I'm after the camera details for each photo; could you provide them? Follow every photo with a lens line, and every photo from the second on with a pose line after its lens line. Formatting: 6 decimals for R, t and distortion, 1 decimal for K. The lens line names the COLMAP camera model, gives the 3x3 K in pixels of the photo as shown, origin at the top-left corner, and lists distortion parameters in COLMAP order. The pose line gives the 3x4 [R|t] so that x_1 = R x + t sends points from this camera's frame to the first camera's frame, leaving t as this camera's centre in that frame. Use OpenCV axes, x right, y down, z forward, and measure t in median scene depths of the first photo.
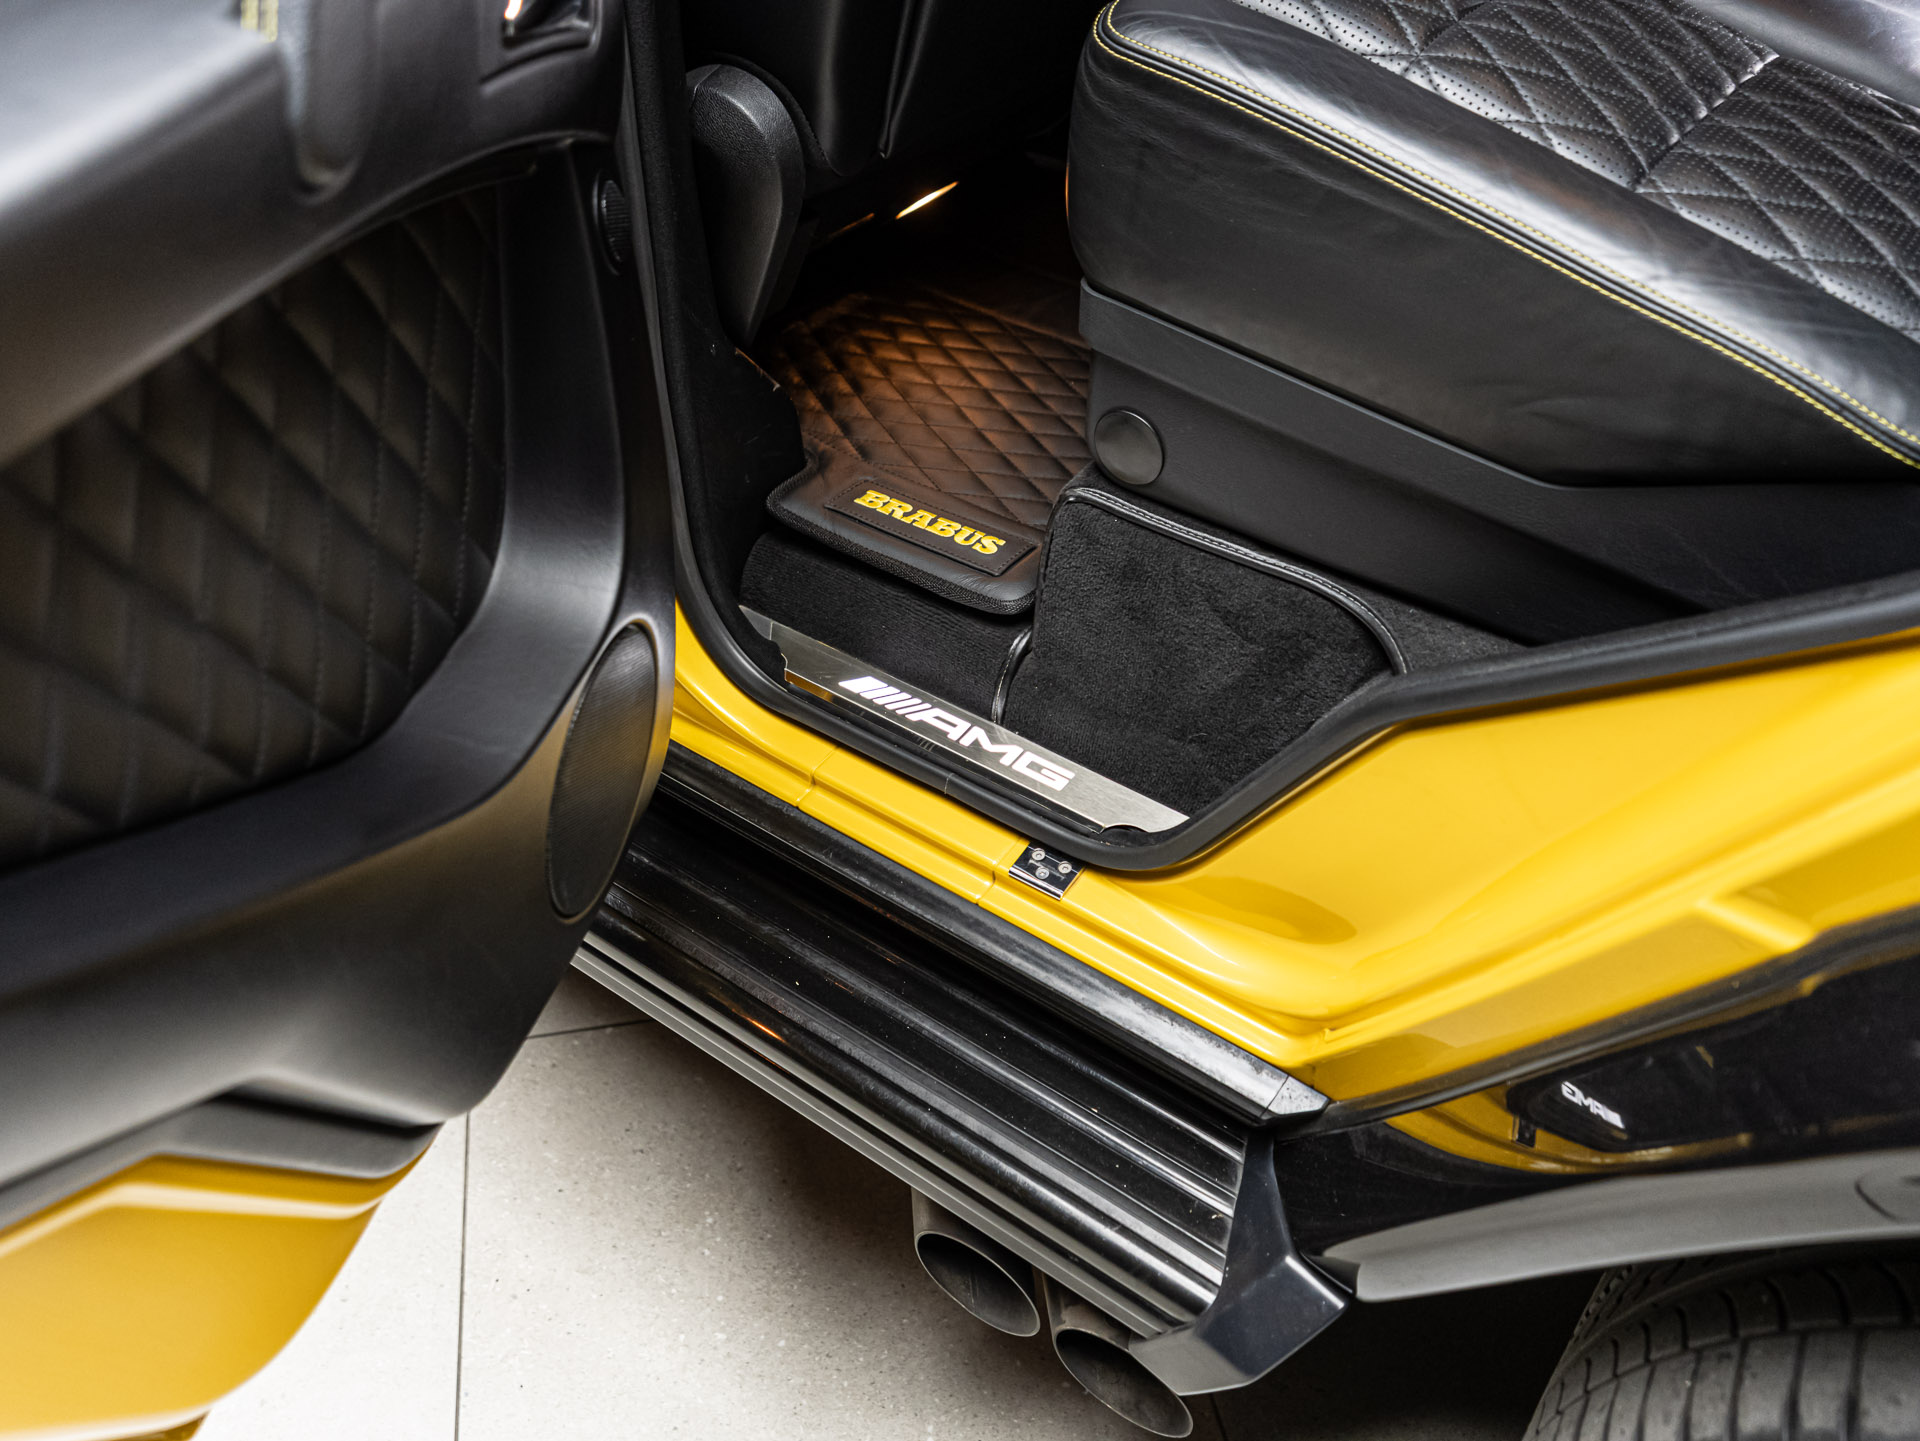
lens RADIAL K [[1663.0, 0, 949.5], [0, 1663.0, 724.5], [0, 0, 1]] dist [0.009894, 0.011459]
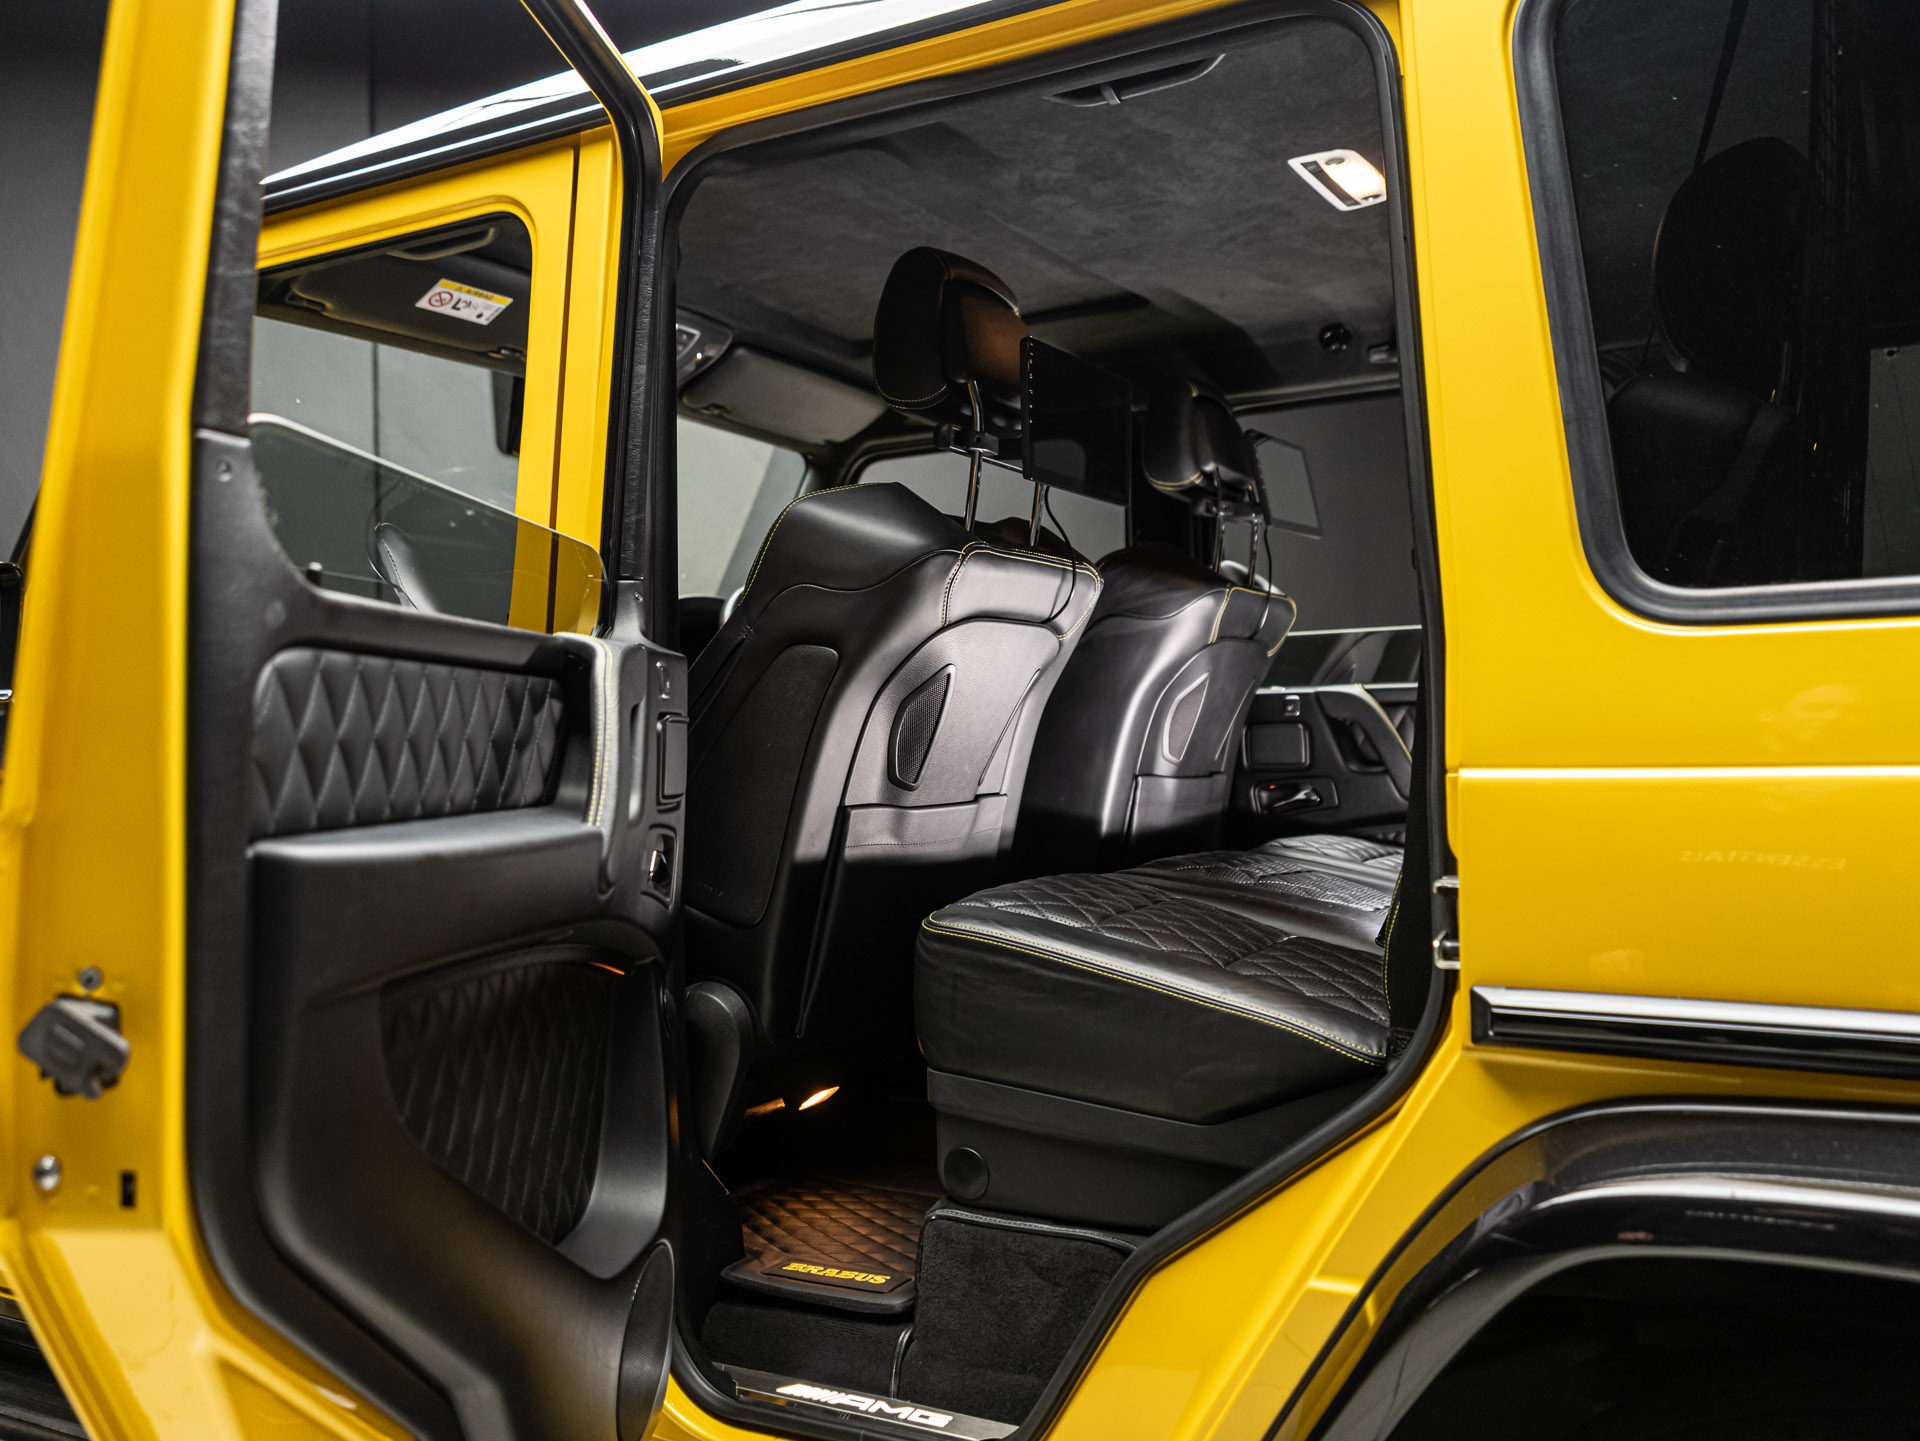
lens RADIAL K [[1663.0, 0, 949.5], [0, 1663.0, 724.5], [0, 0, 1]] dist [0.009894, 0.011459]
pose [[0.993450, -0.029467, 0.110404, -0.063709], [0.093064, 0.769280, -0.632098, 0.459438], [-0.066305, 0.638232, 0.766983, -0.439115]]
